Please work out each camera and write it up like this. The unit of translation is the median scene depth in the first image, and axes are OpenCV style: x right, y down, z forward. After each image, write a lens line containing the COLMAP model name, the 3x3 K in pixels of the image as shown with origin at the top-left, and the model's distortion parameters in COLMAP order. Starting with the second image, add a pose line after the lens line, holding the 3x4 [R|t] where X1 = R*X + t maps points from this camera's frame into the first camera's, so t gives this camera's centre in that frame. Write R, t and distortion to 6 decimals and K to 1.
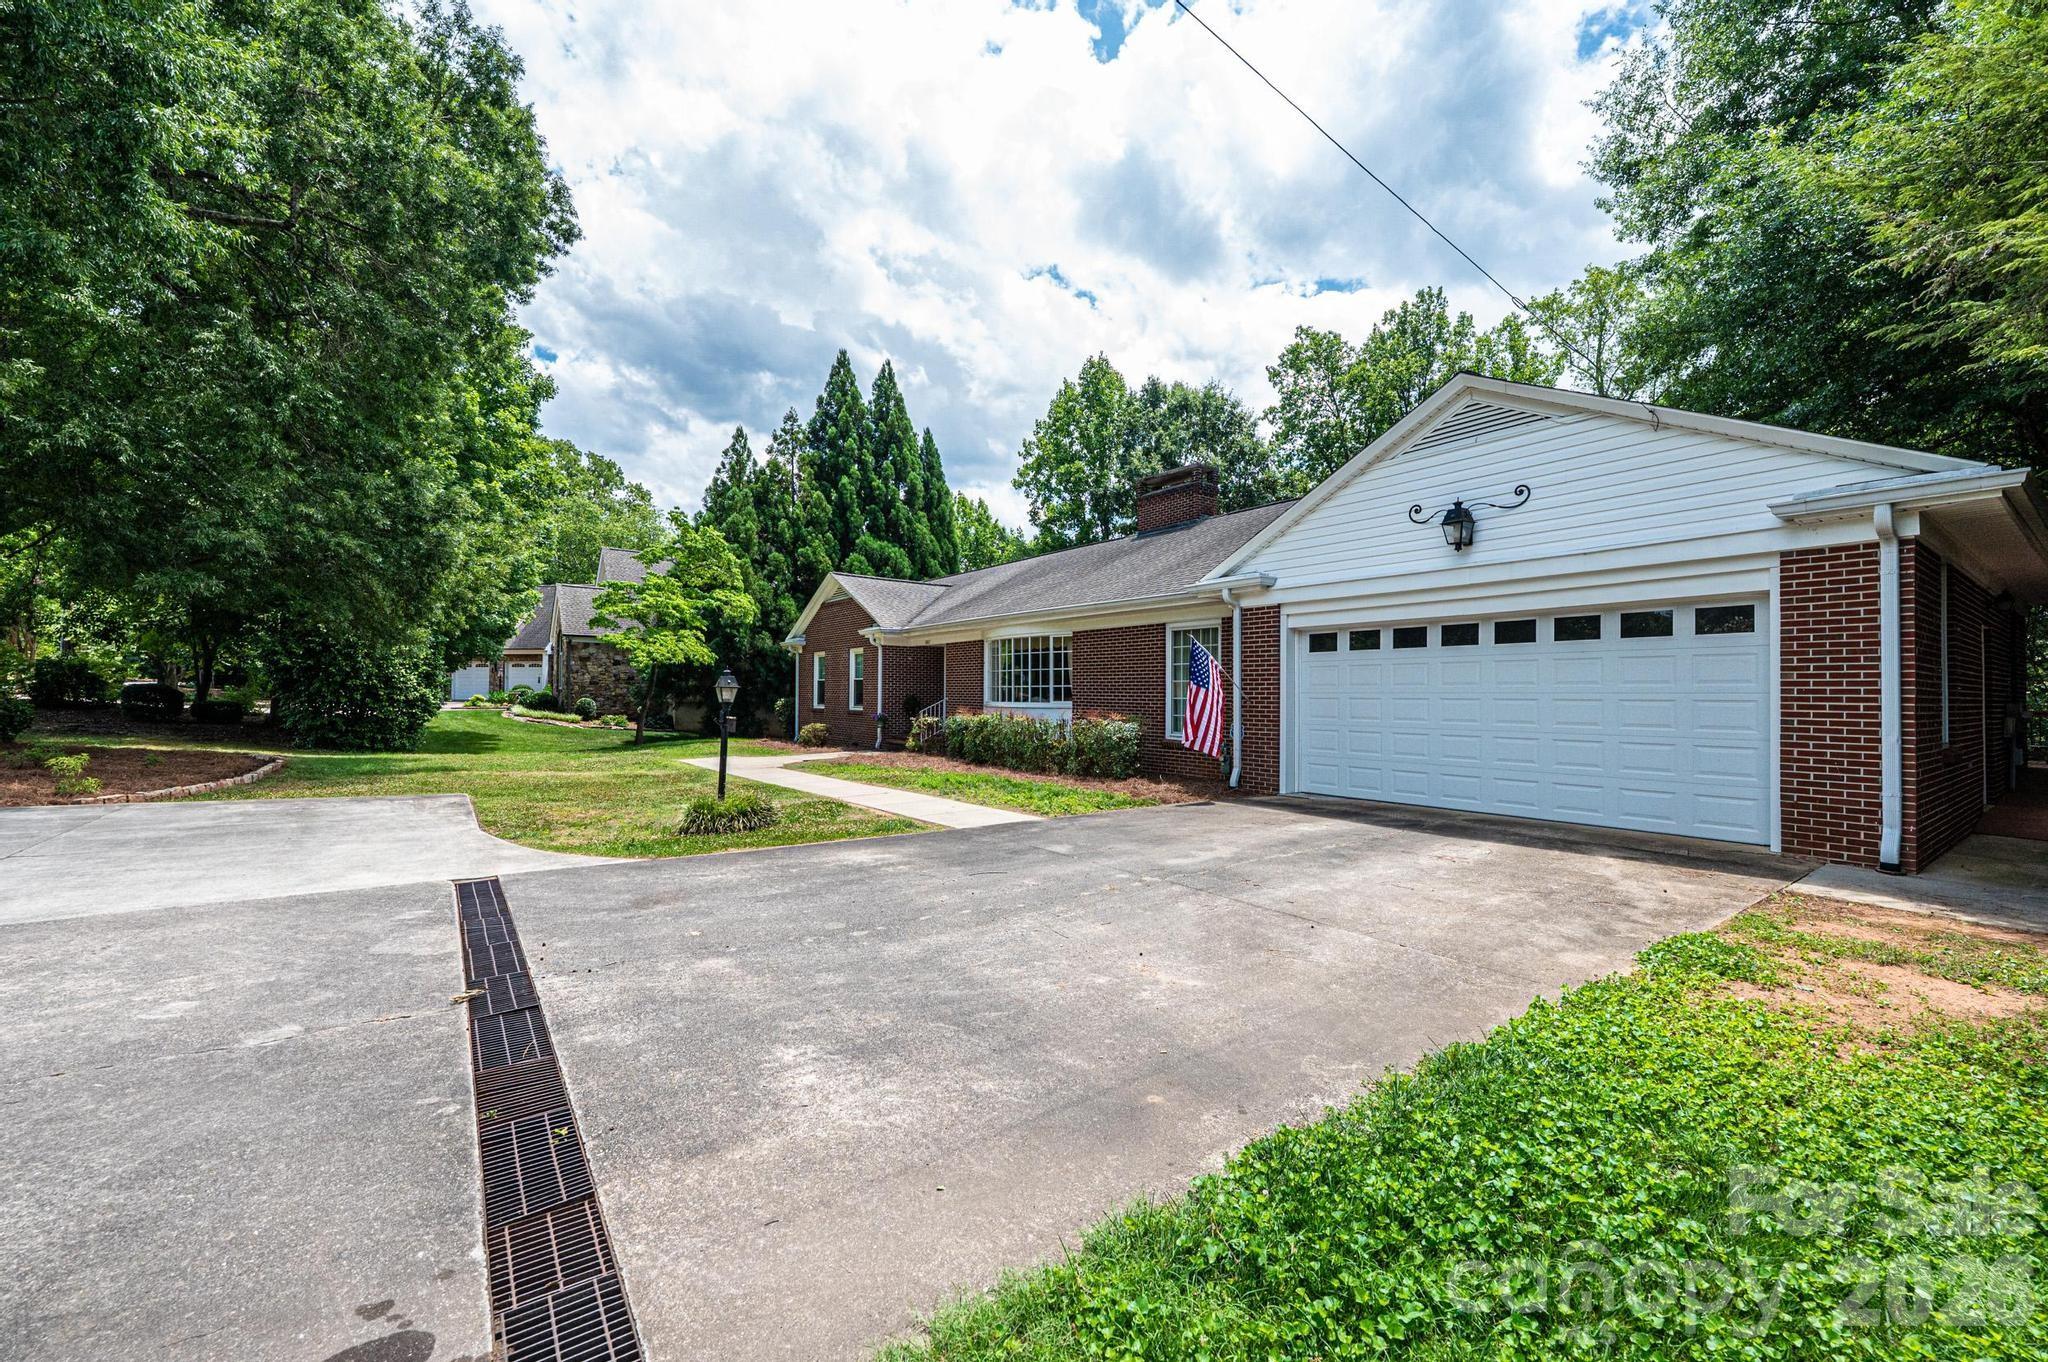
lens RADIAL K [[814.8, 0, 1024.0], [0, 814.8, 681.0], [0, 0, 1]] dist [-0.000854, -0.000041]
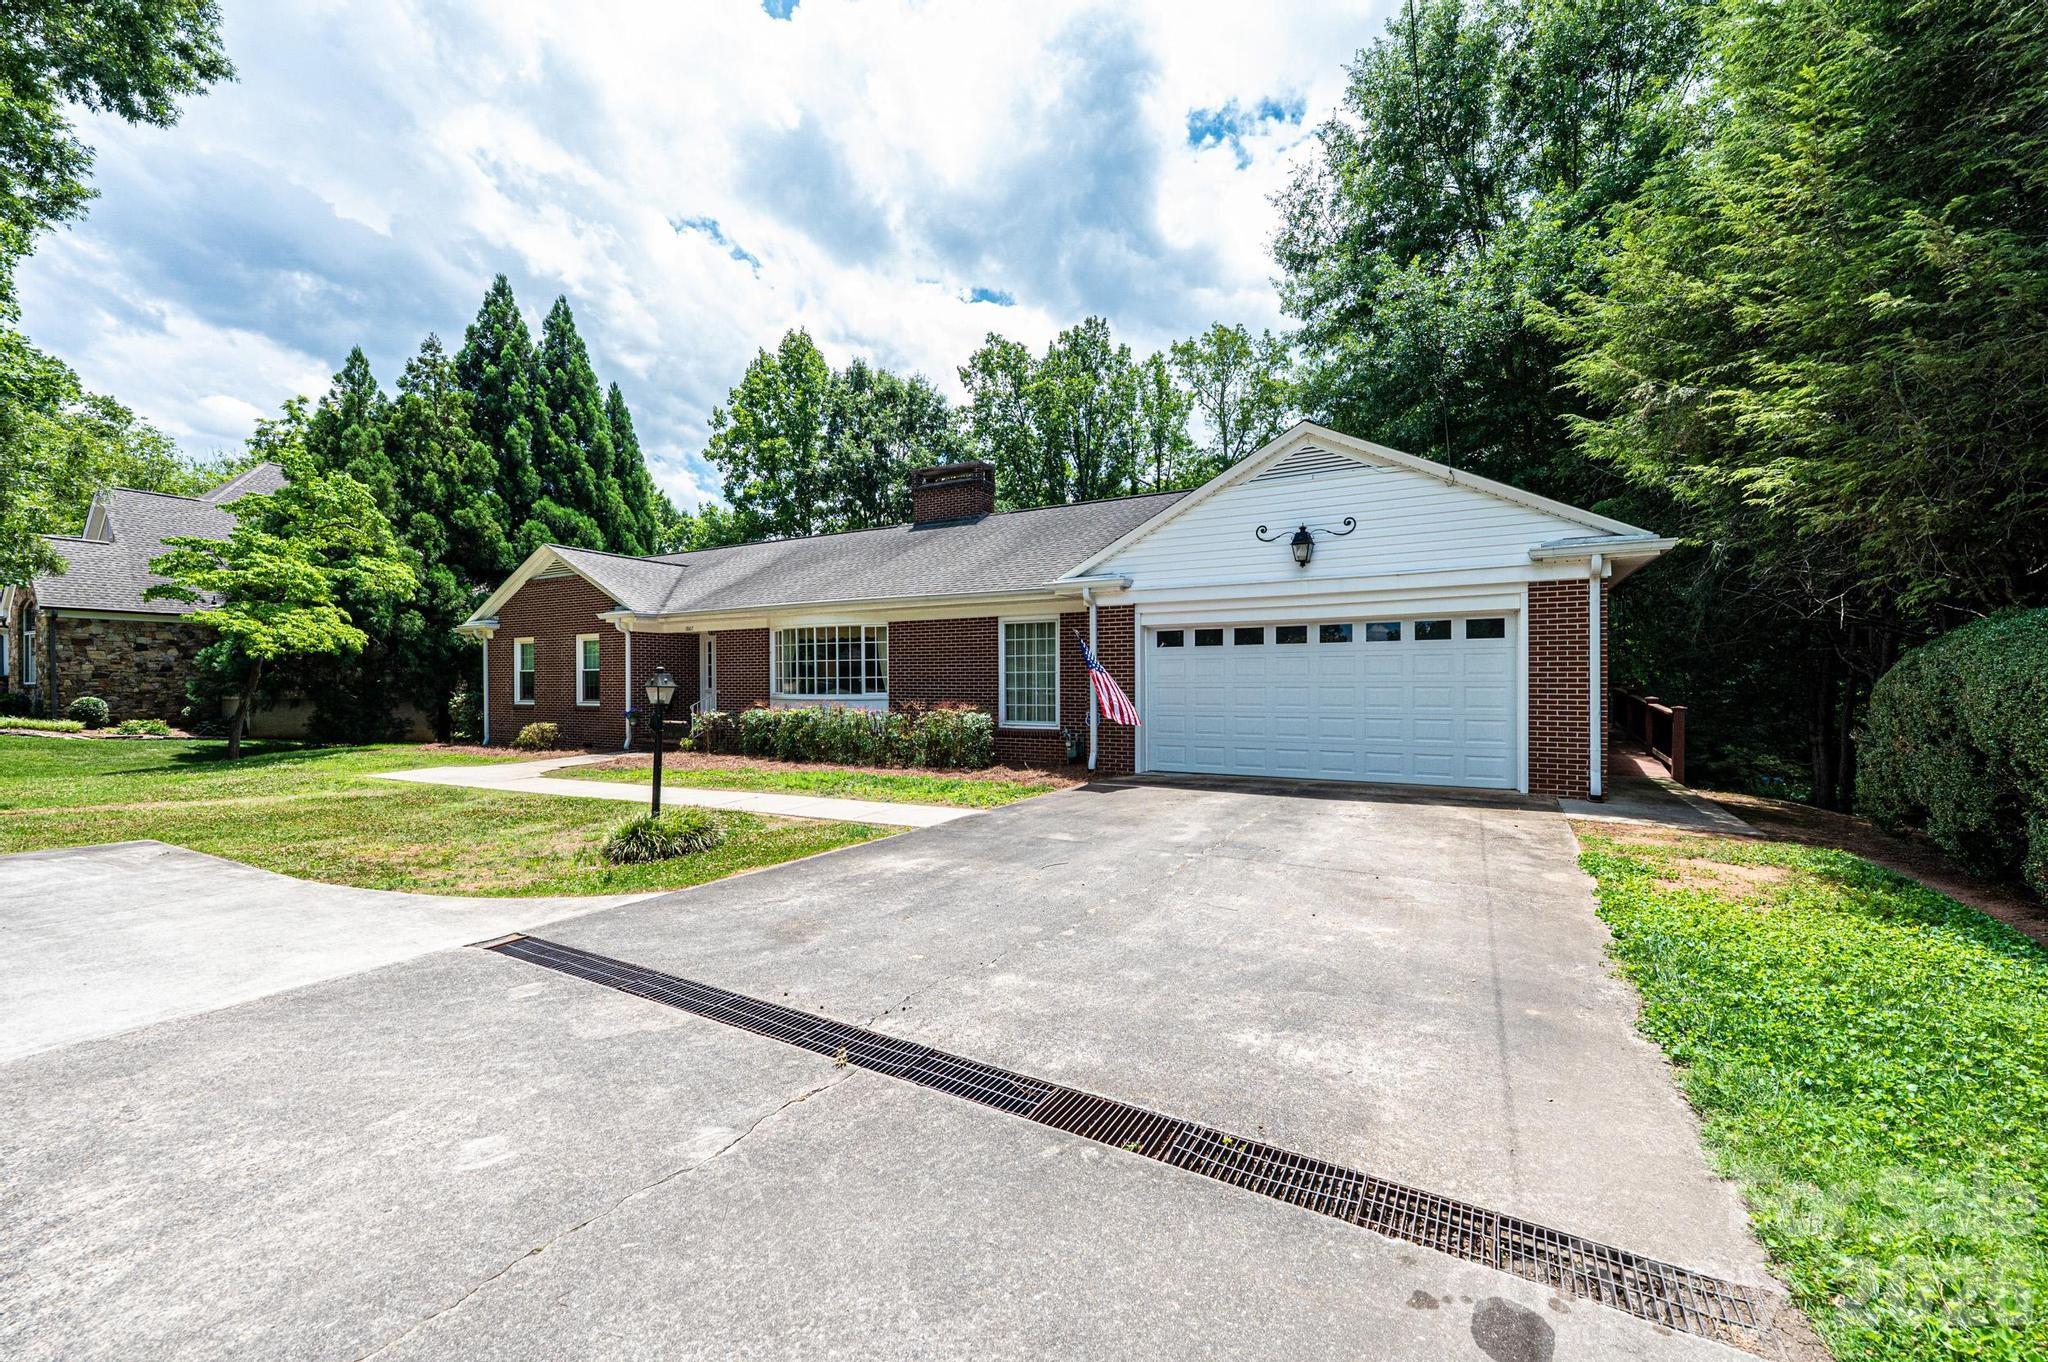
lens RADIAL K [[814.8, 0, 1024.0], [0, 814.8, 681.0], [0, 0, 1]] dist [-0.000854, -0.000041]
pose [[0.910256, -0.011309, 0.413892, -0.129332], [0.003909, 0.999817, 0.018720, -0.004543], [-0.414028, -0.015422, 0.910134, 0.019709]]
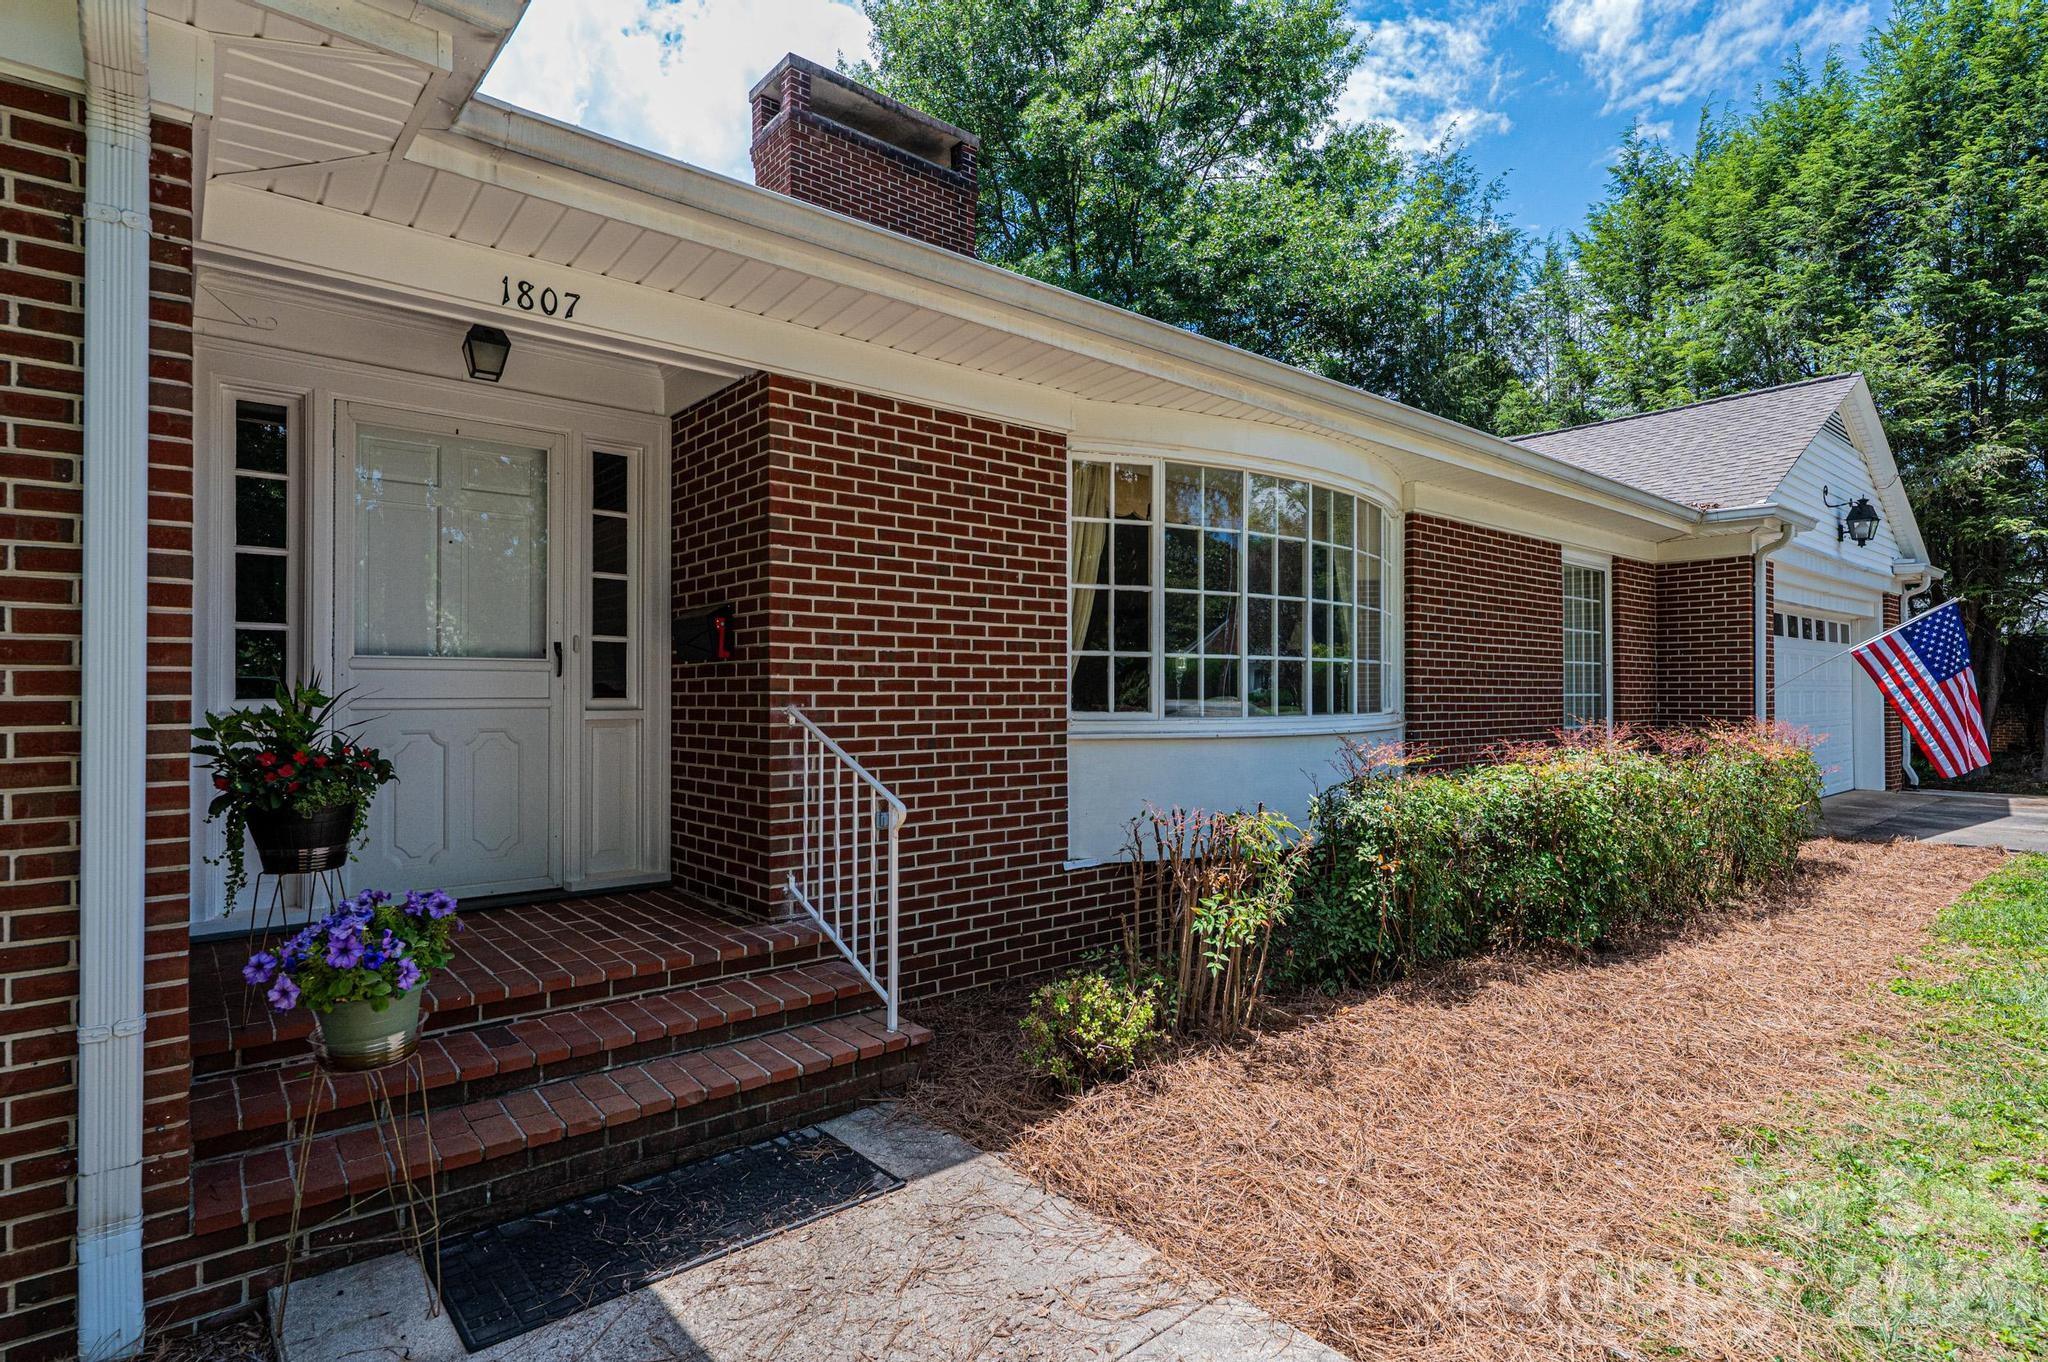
lens RADIAL K [[1031.4, 0, 1022.4], [0, 1031.4, 689.4], [0, 0, 1]] dist [-0.001601, 0.000436]
pose [[-0.079162, -0.004490, 0.996852, -0.246320], [-0.016542, 0.999858, 0.003190, 0.012279], [-0.996725, -0.016237, -0.079225, 0.779484]]
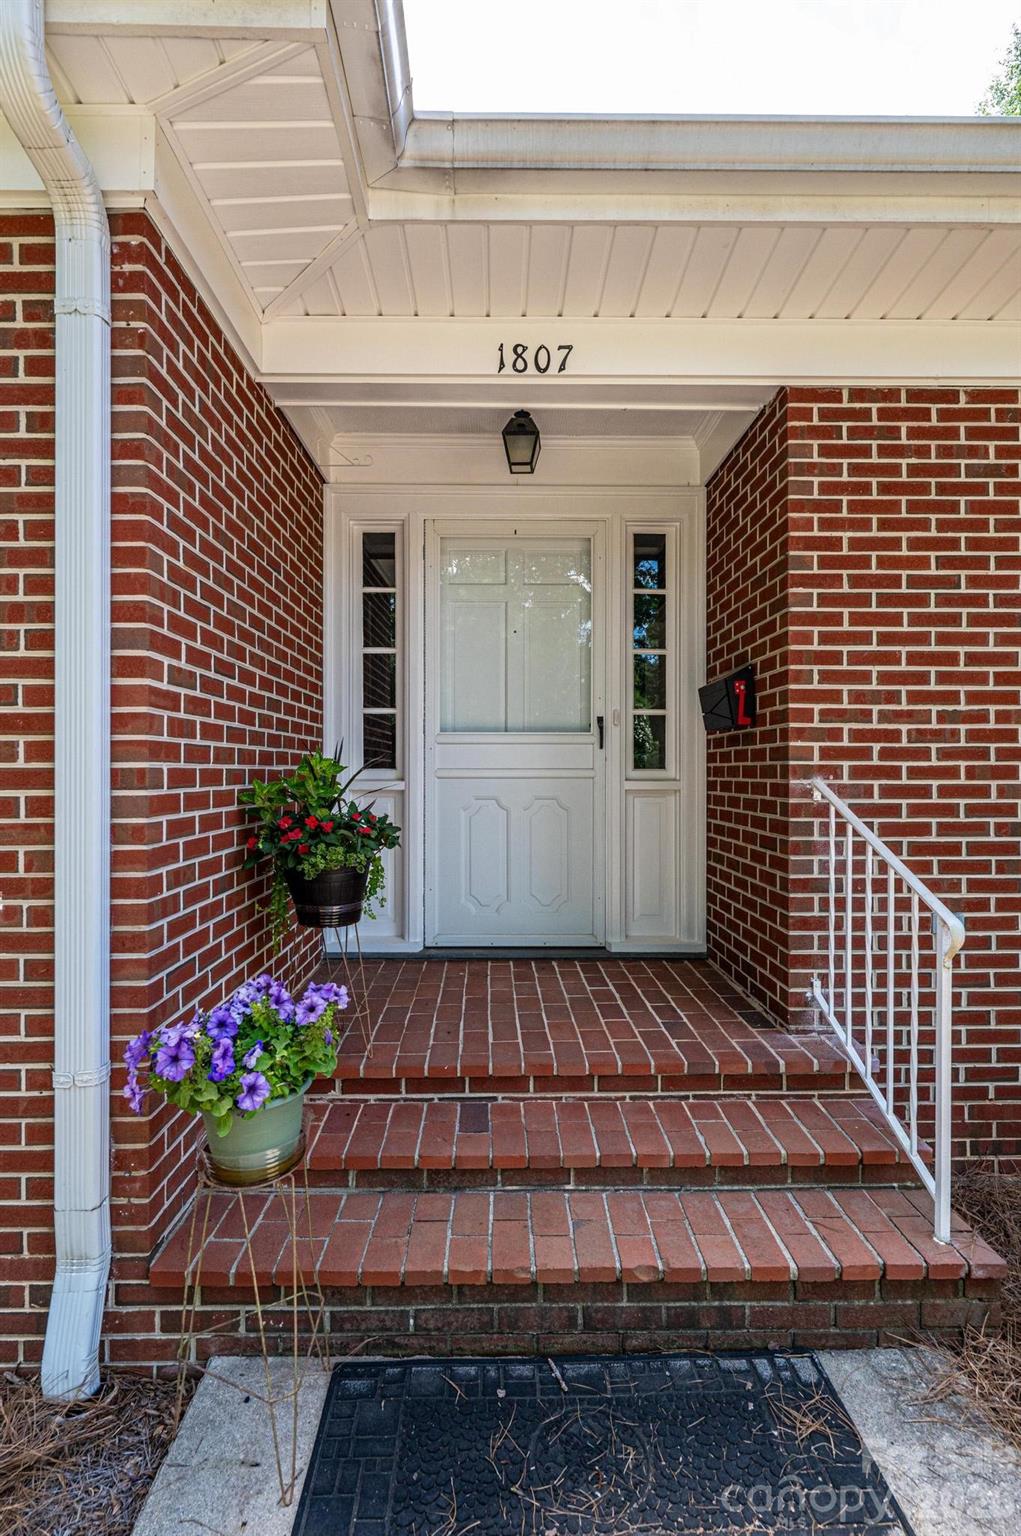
lens RADIAL K [[773.6, 0, 510.5], [0, 773.6, 768.0], [0, 0, 1]] dist [-0.001601, 0.000436]
pose [[0.568330, -0.008546, 0.822756, -0.186610], [-0.009467, 0.999812, 0.016925, 0.013324], [-0.822746, -0.017408, 0.568142, 0.777906]]
